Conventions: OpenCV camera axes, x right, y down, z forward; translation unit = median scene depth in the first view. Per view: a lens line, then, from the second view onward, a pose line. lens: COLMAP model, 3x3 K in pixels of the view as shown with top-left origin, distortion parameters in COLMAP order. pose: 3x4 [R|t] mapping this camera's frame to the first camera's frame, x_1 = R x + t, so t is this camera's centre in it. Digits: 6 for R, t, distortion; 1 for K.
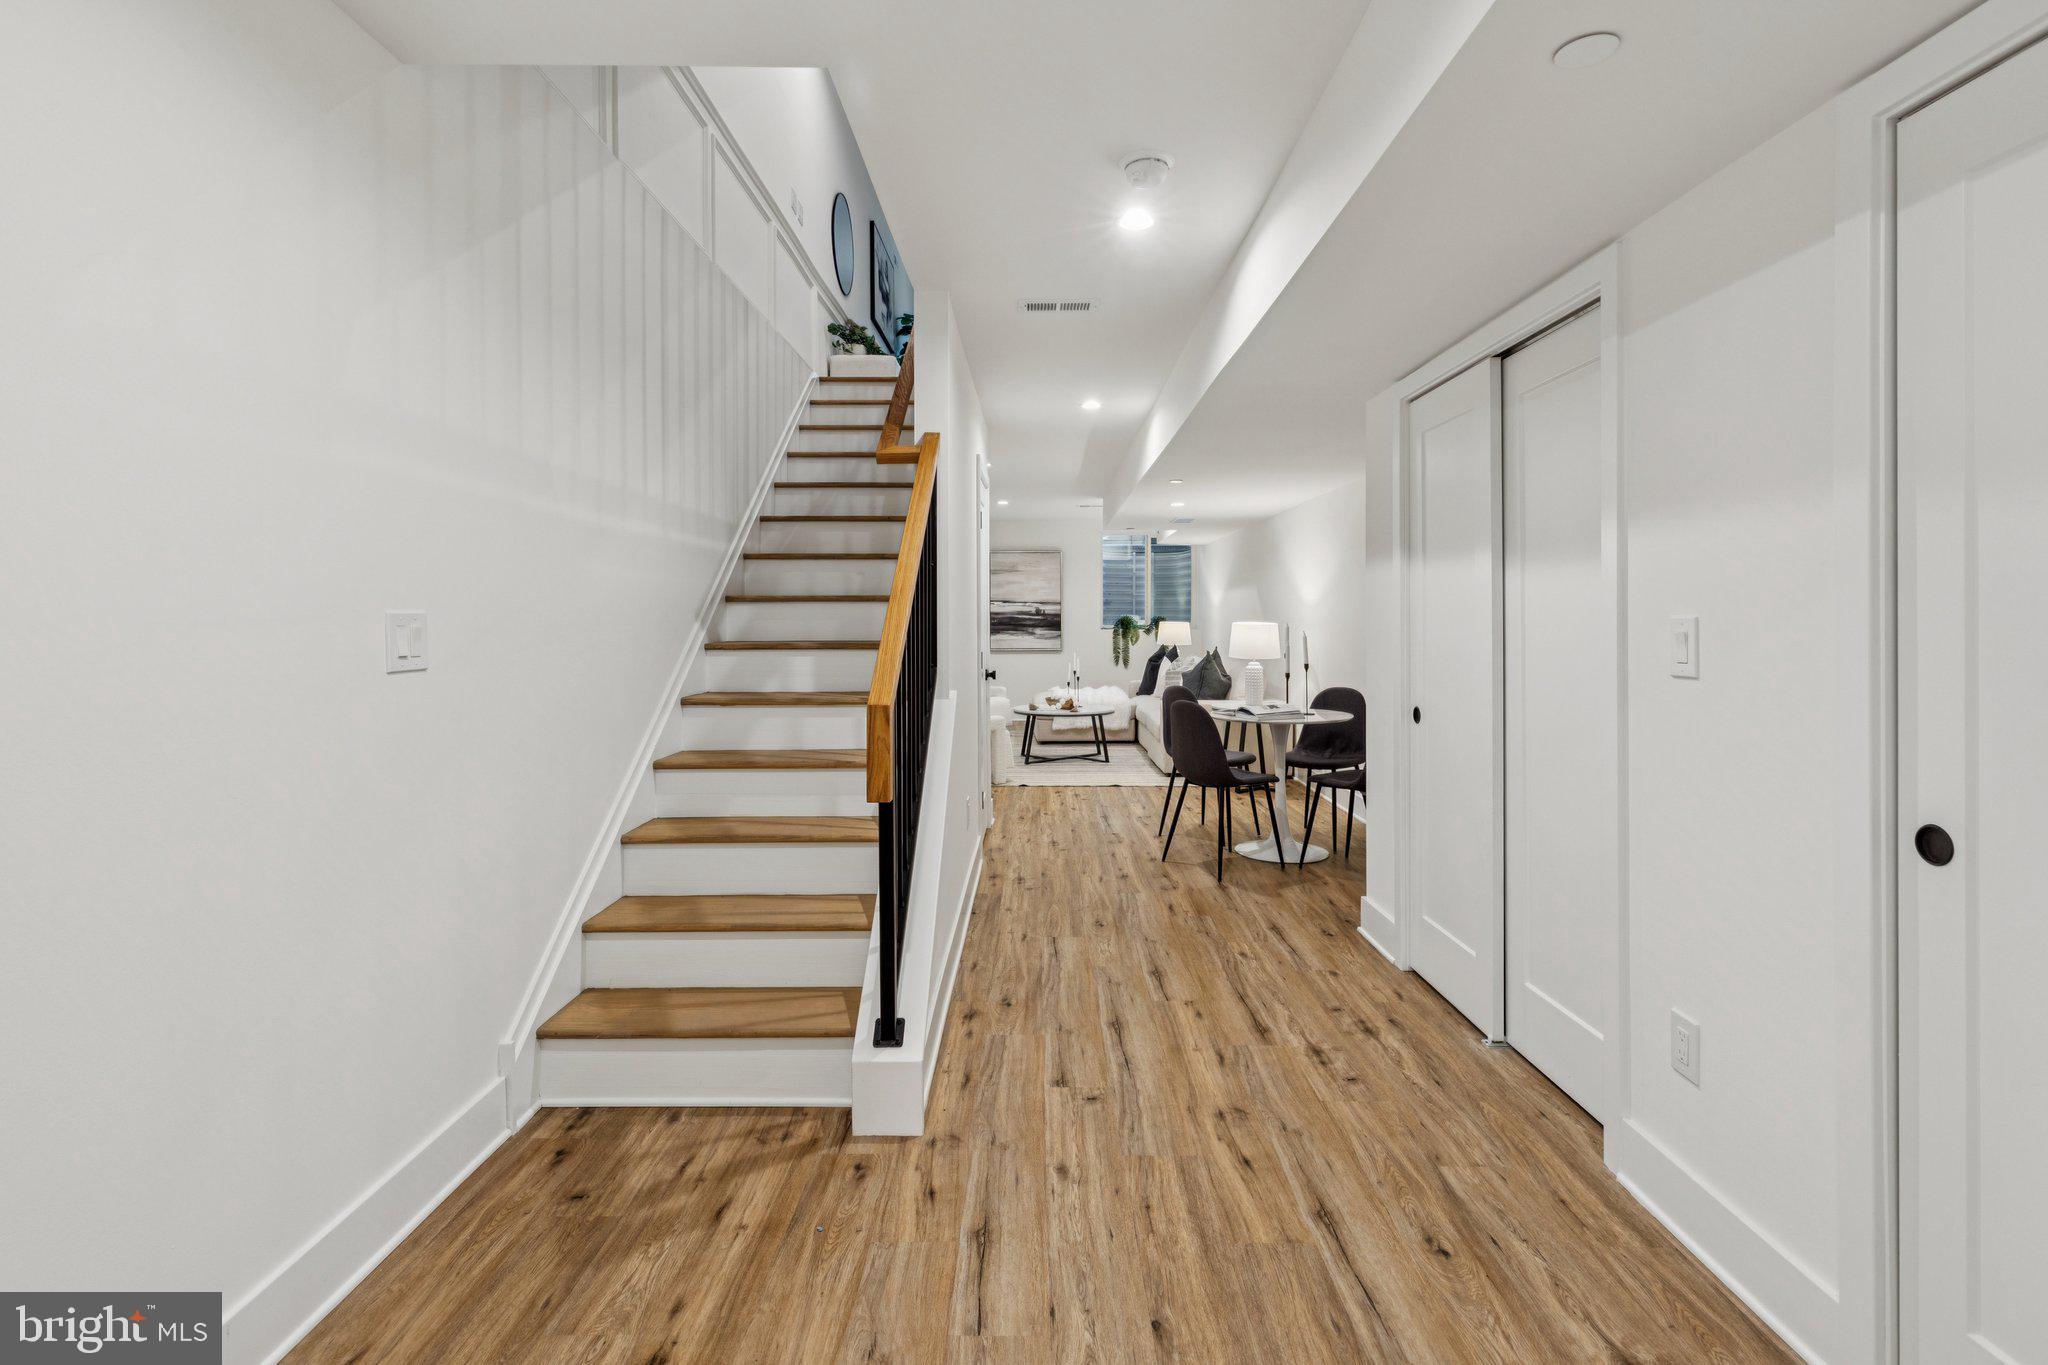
lens RADIAL K [[941.1, 0, 1031.2], [0, 941.1, 660.9], [0, 0, 1]] dist [0.005171, 0.000725]
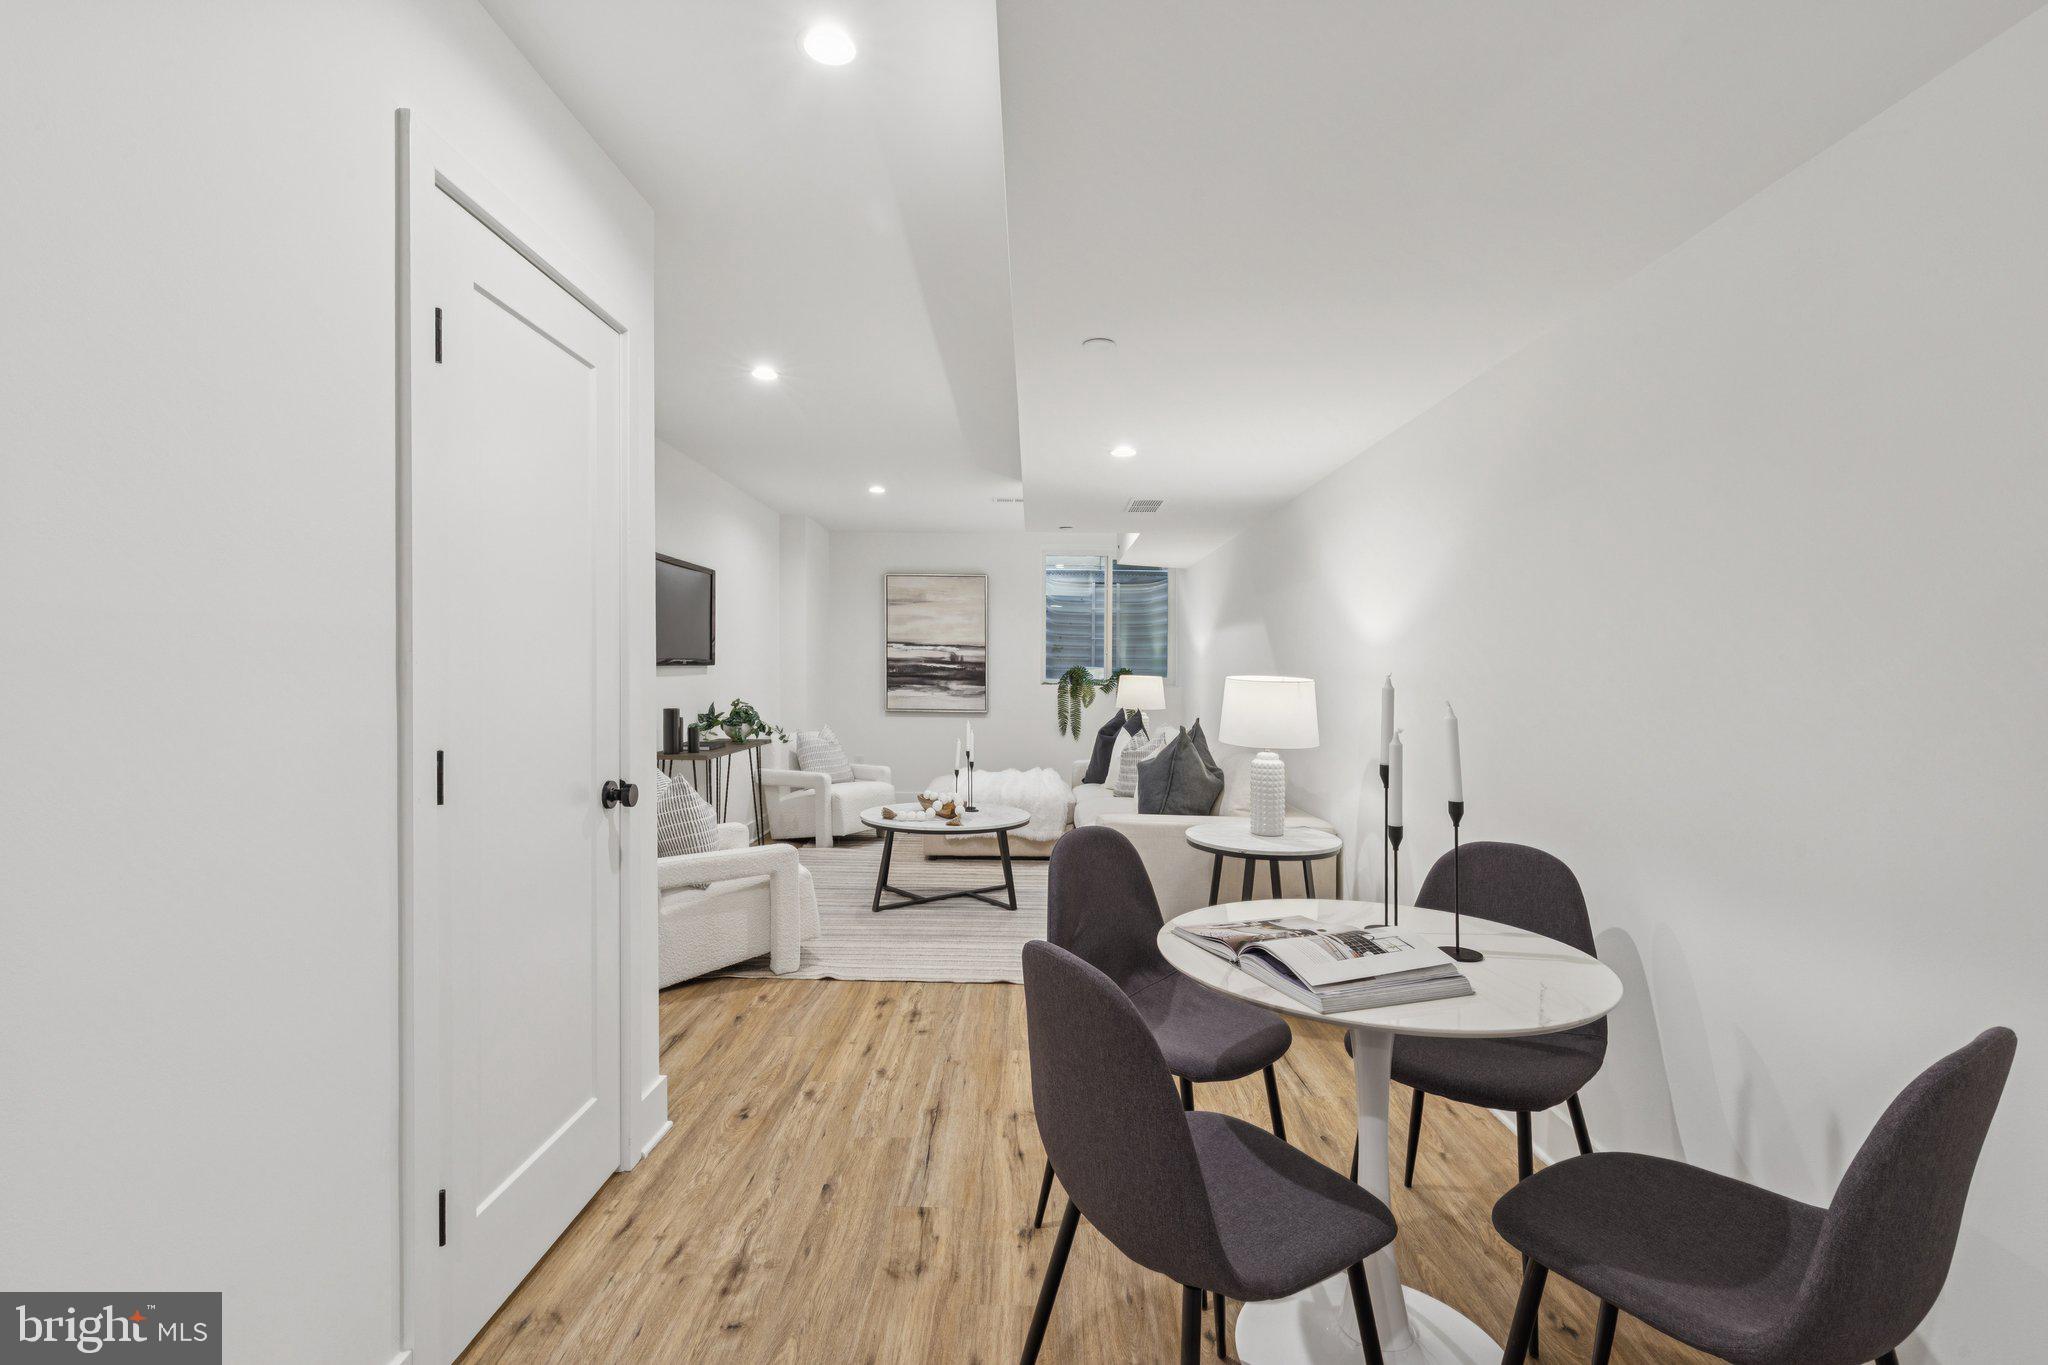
lens RADIAL K [[918.1, 0, 1024.0], [0, 918.1, 682.5], [0, 0, 1]] dist [0.001208, 0.000098]
pose [[0.999831, 0.018296, -0.001648, 0.064925], [-0.018341, 0.999250, -0.034103, -0.011551], [0.001023, 0.034127, 0.999417, 0.312638]]
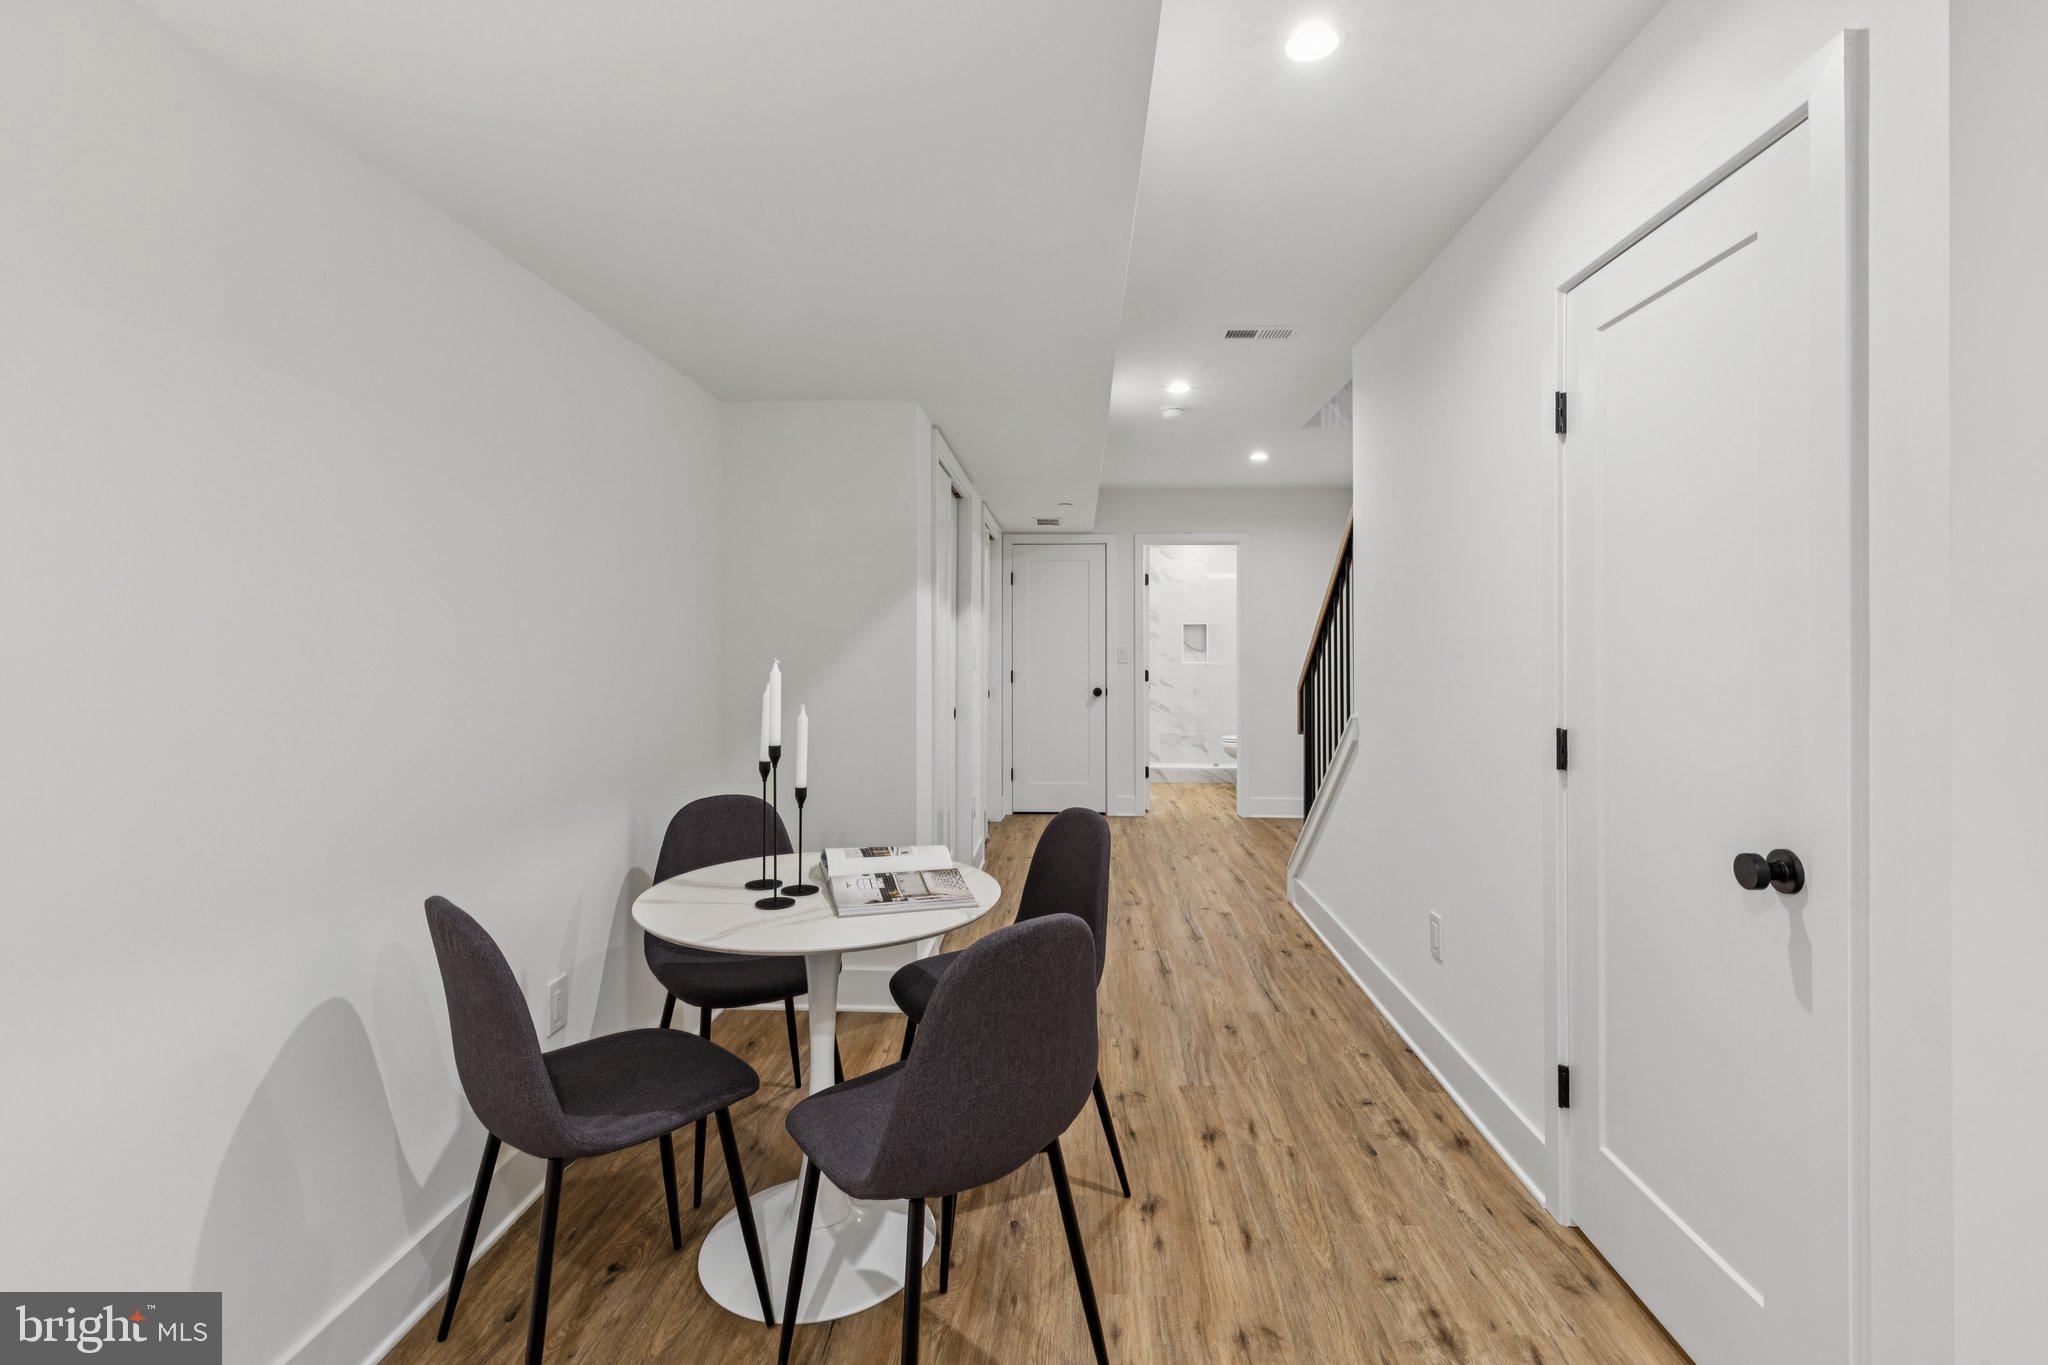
lens RADIAL K [[941.9, 0, 1034.9], [0, 941.9, 637.2], [0, 0, 1]] dist [-0.000431, 0.000048]
pose [[-0.999306, 0.005915, 0.036769, 0.075550], [0.007254, 0.999311, 0.036388, -0.030719], [-0.036529, 0.036629, -0.998661, 0.654103]]
